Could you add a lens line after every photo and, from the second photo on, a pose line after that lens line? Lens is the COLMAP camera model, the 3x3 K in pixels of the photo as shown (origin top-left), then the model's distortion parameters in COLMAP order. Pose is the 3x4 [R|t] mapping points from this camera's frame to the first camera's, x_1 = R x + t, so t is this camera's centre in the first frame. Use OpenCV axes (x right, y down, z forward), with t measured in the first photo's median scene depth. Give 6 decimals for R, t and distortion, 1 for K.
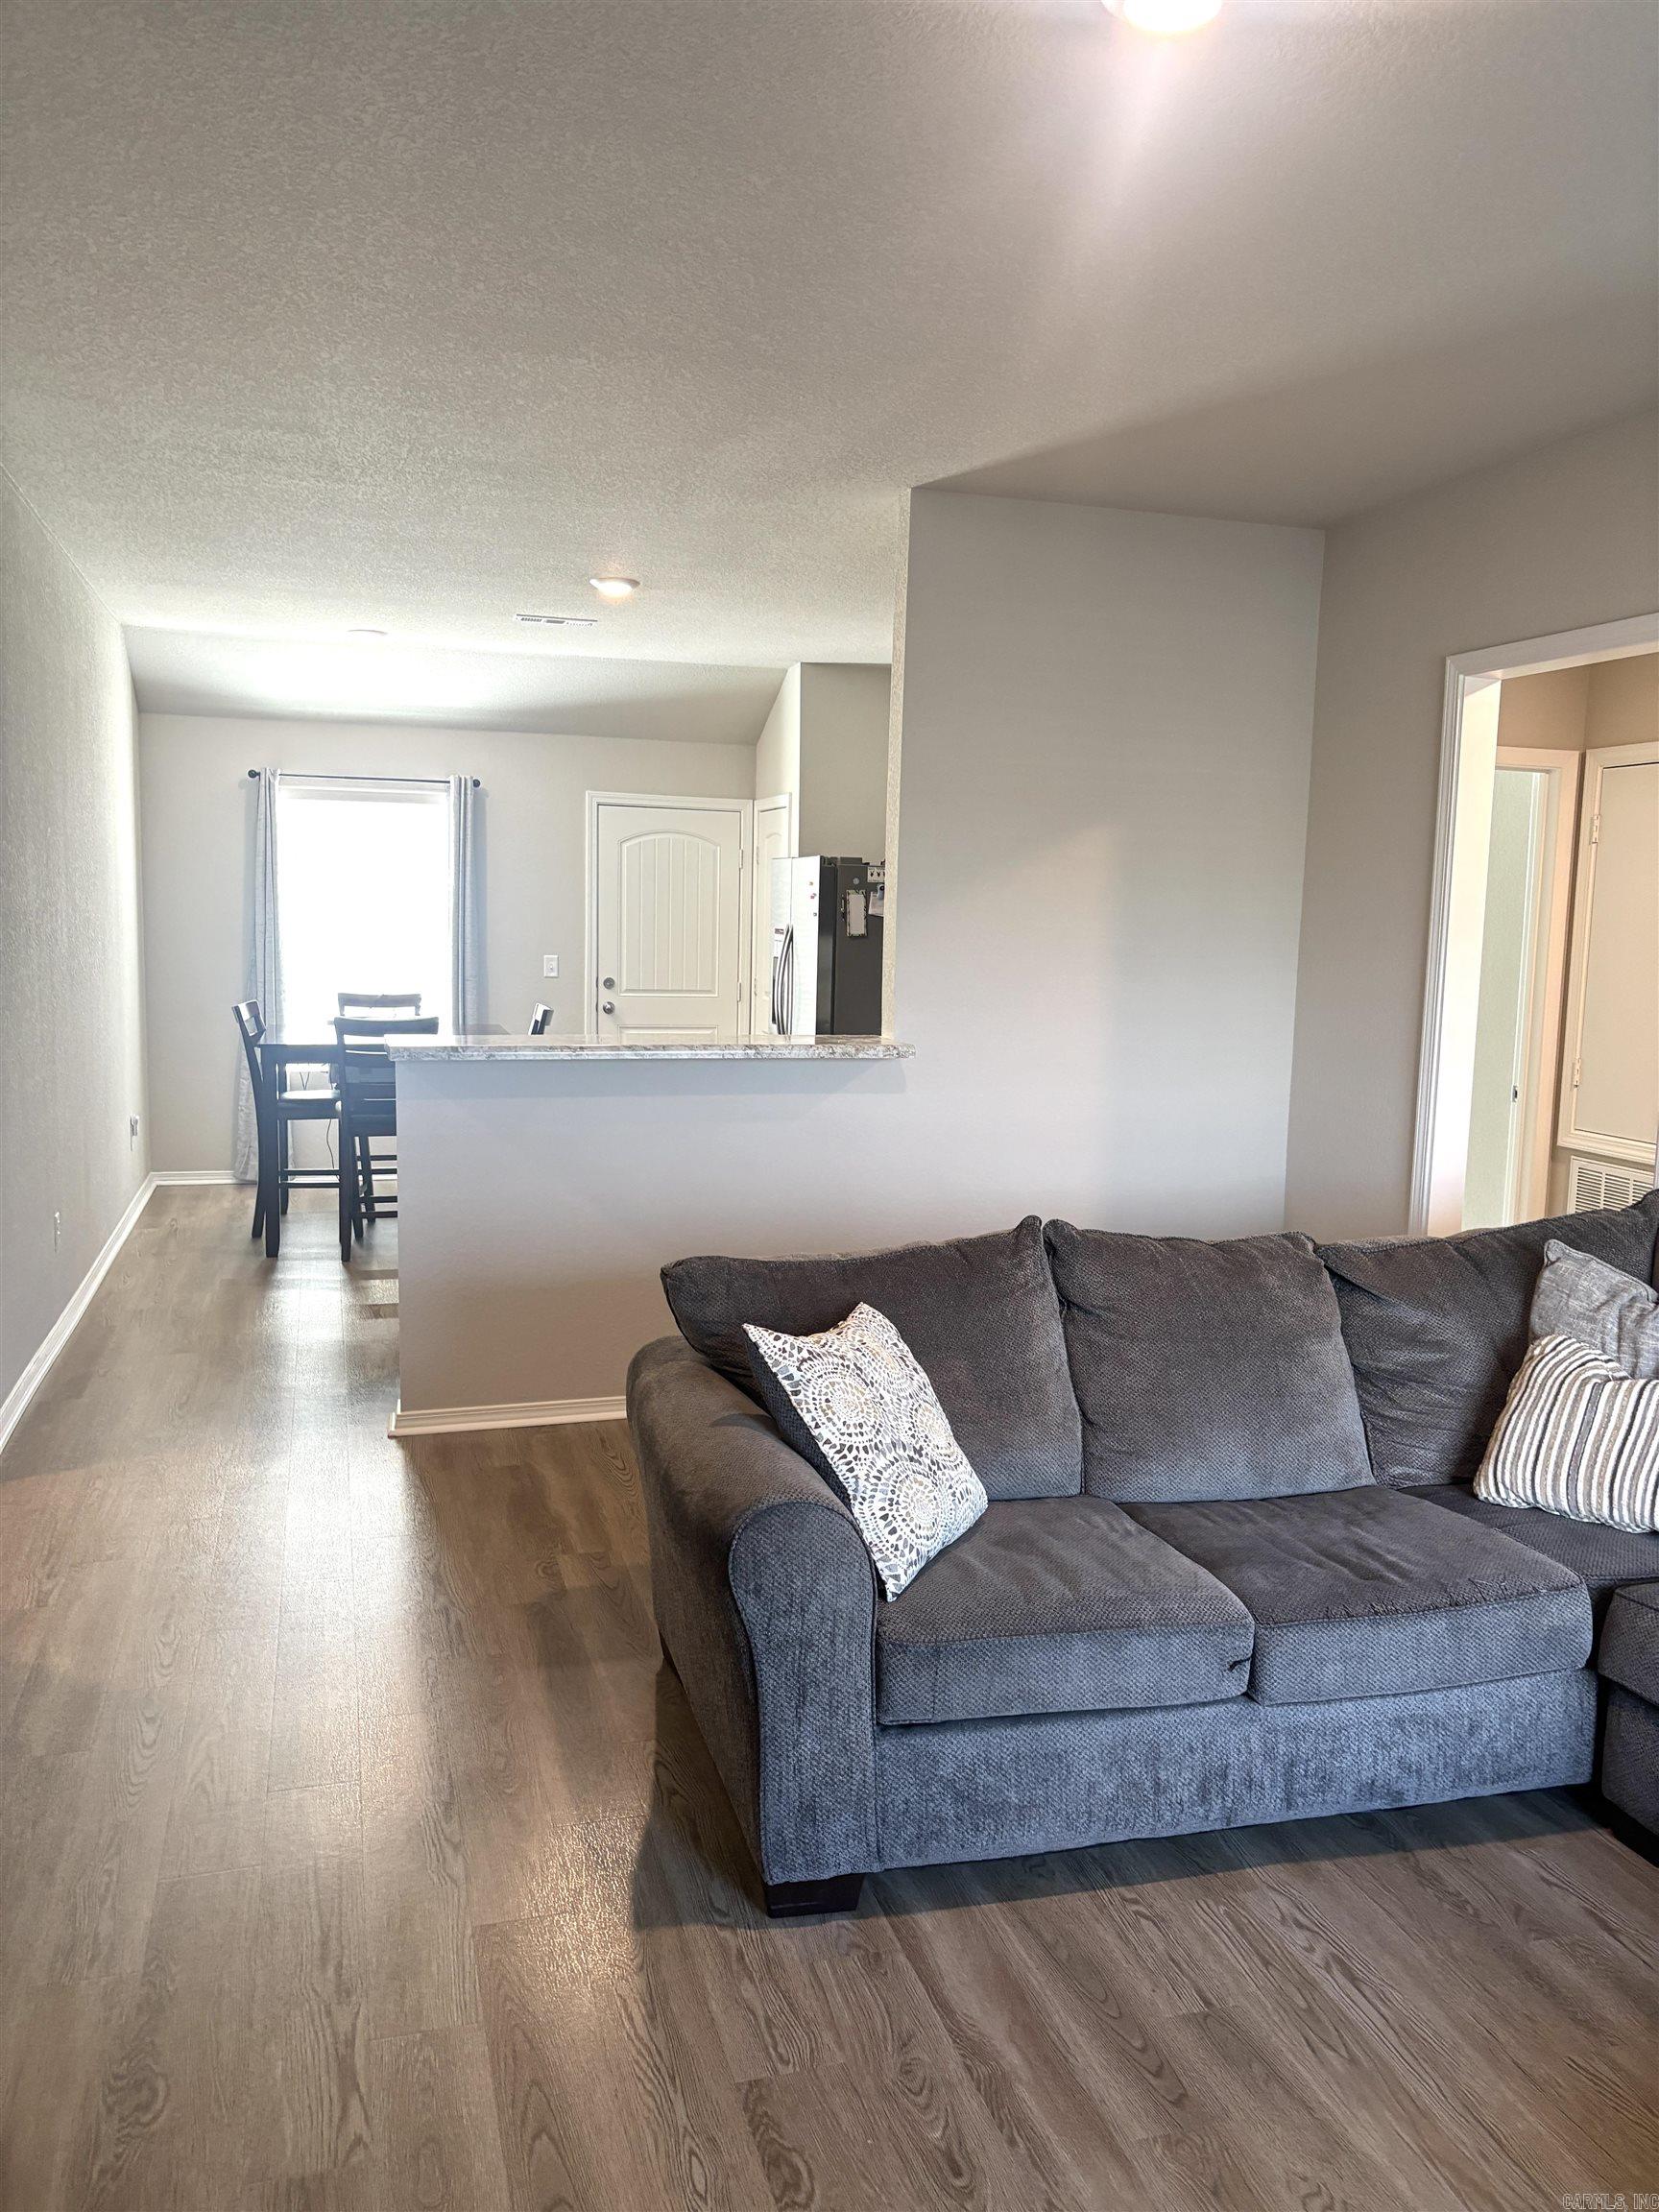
lens RADIAL K [[1677.2, 0, 829.5], [0, 1677.2, 1106.0], [0, 0, 1]] dist [-0.042279, 0.091559]
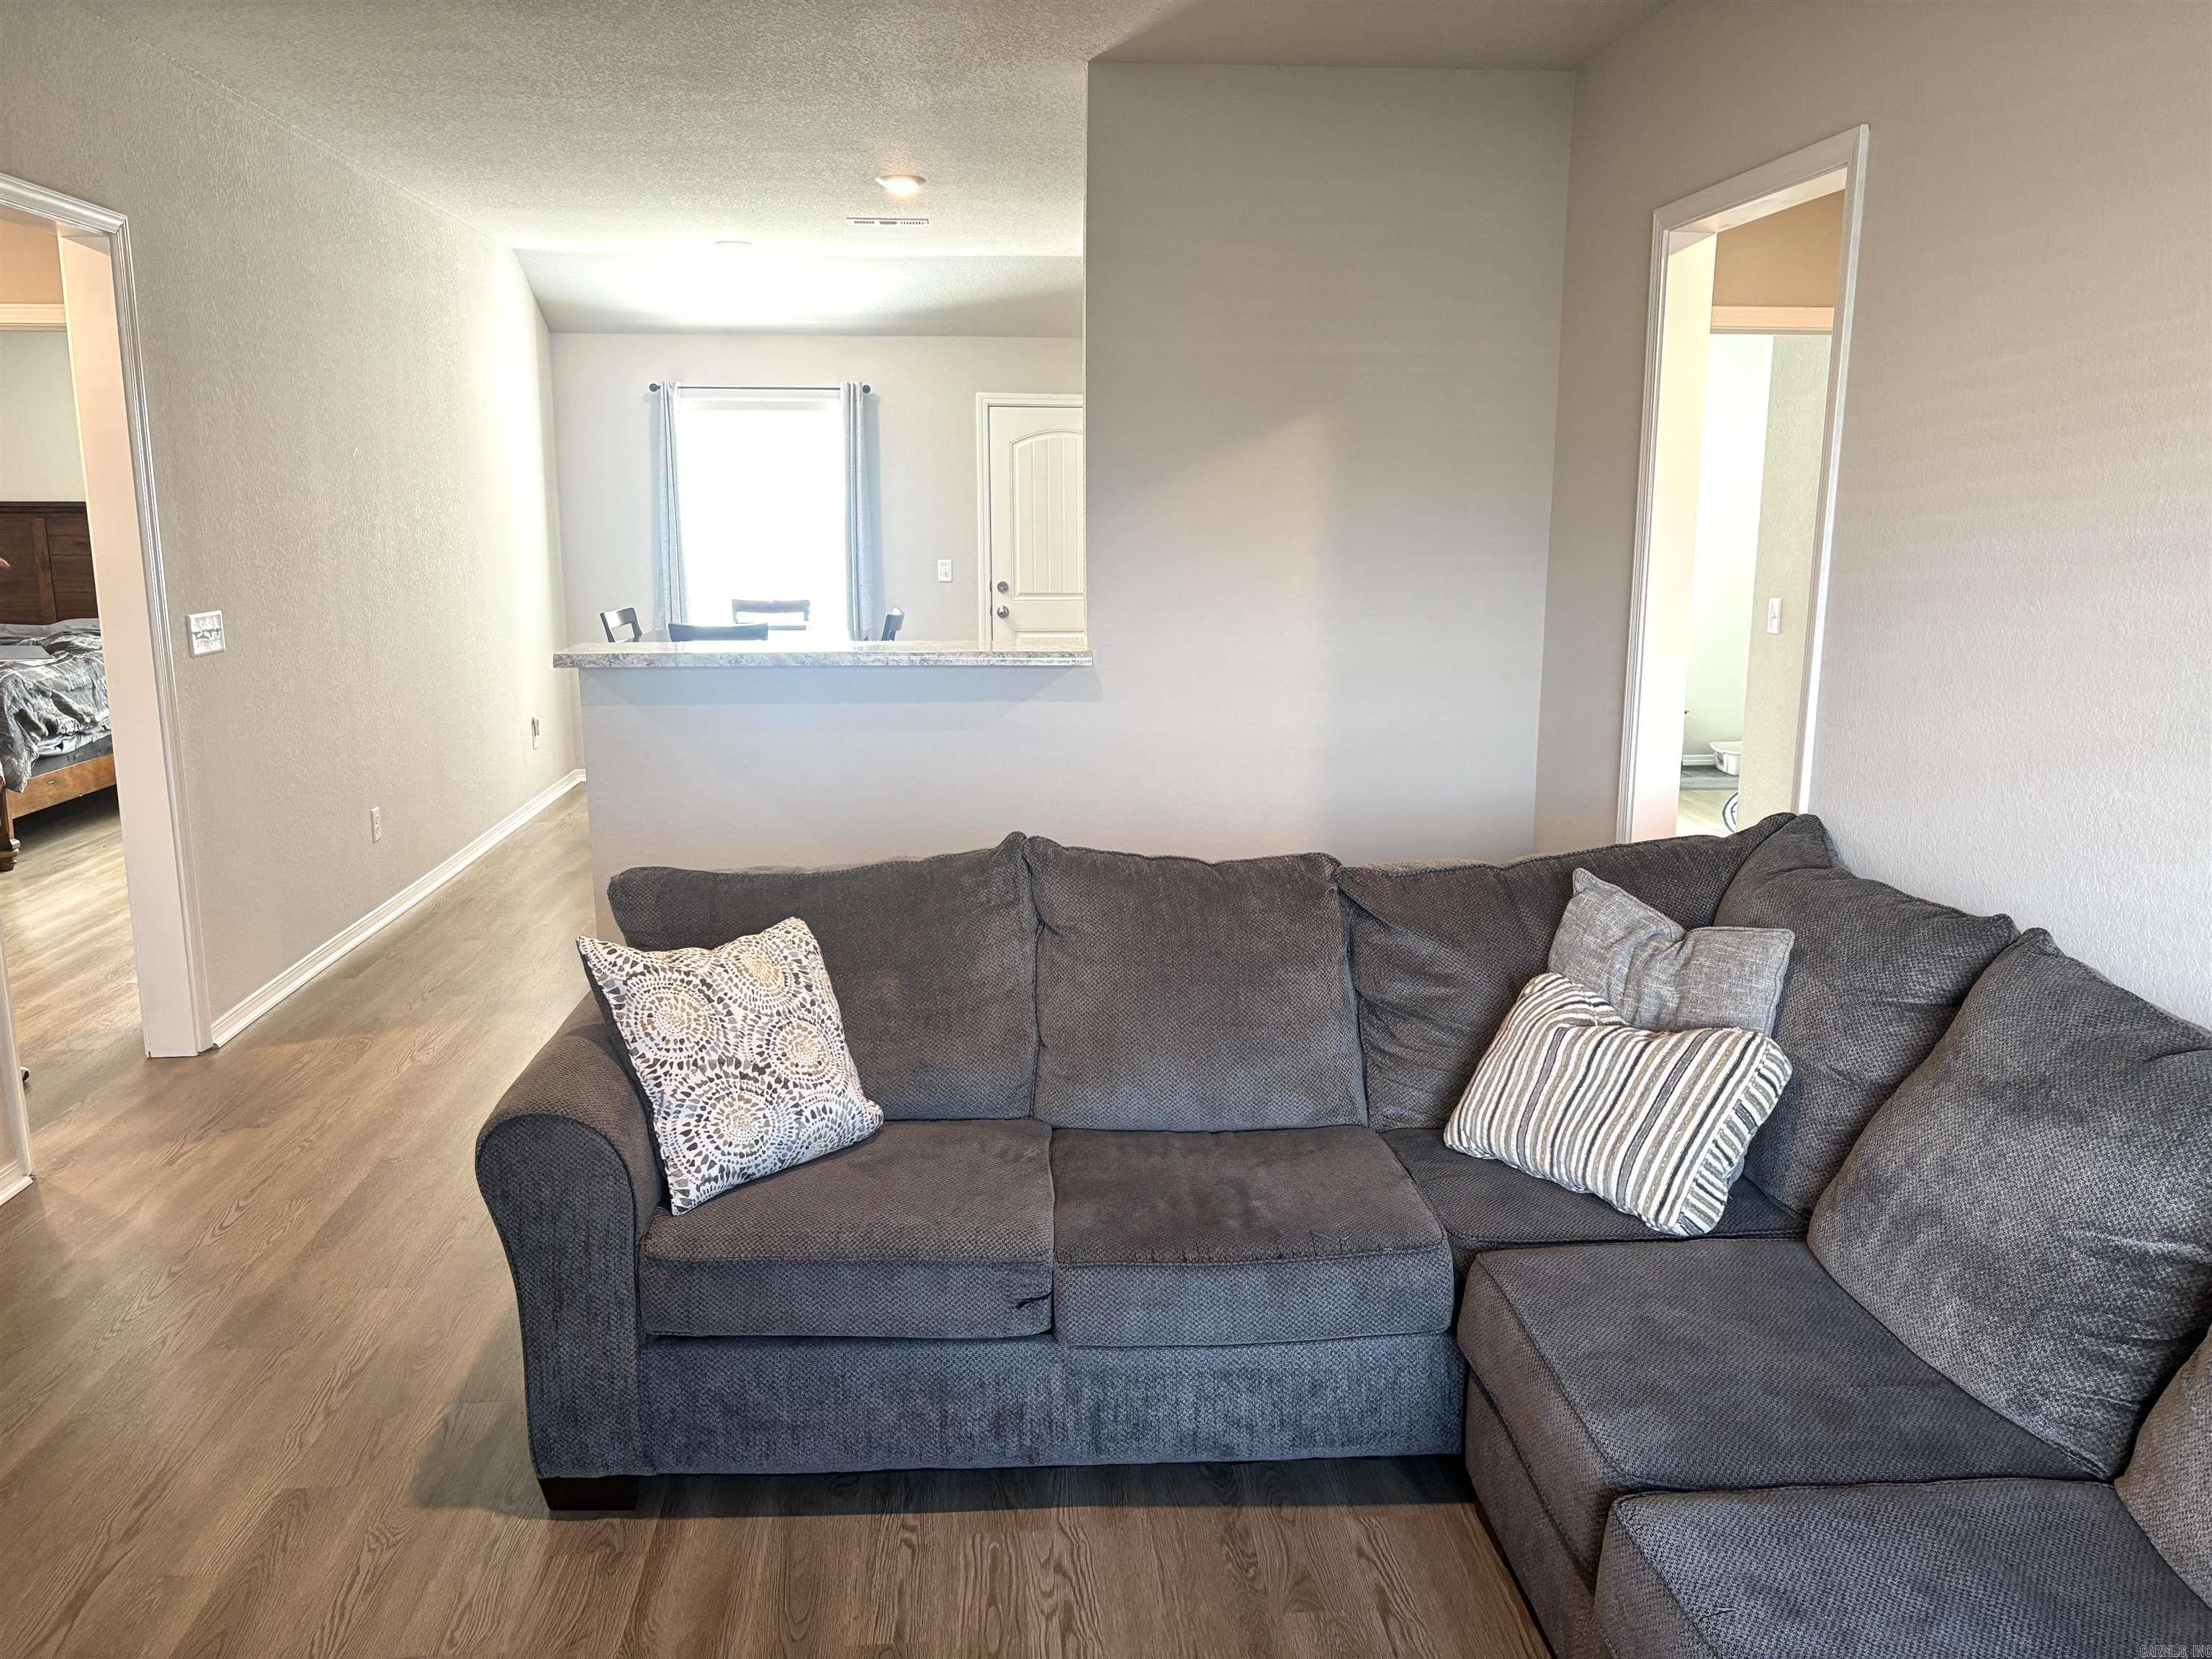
lens RADIAL K [[1652.9, 0, 1106.0], [0, 1652.9, 829.5], [0, 0, 1]] dist [0.027498, -0.053779]
pose [[0.978847, 0.016730, -0.203910, 0.443874], [-0.001011, 0.997034, 0.076951, -0.012333], [0.204593, -0.075117, 0.975961, 0.085253]]
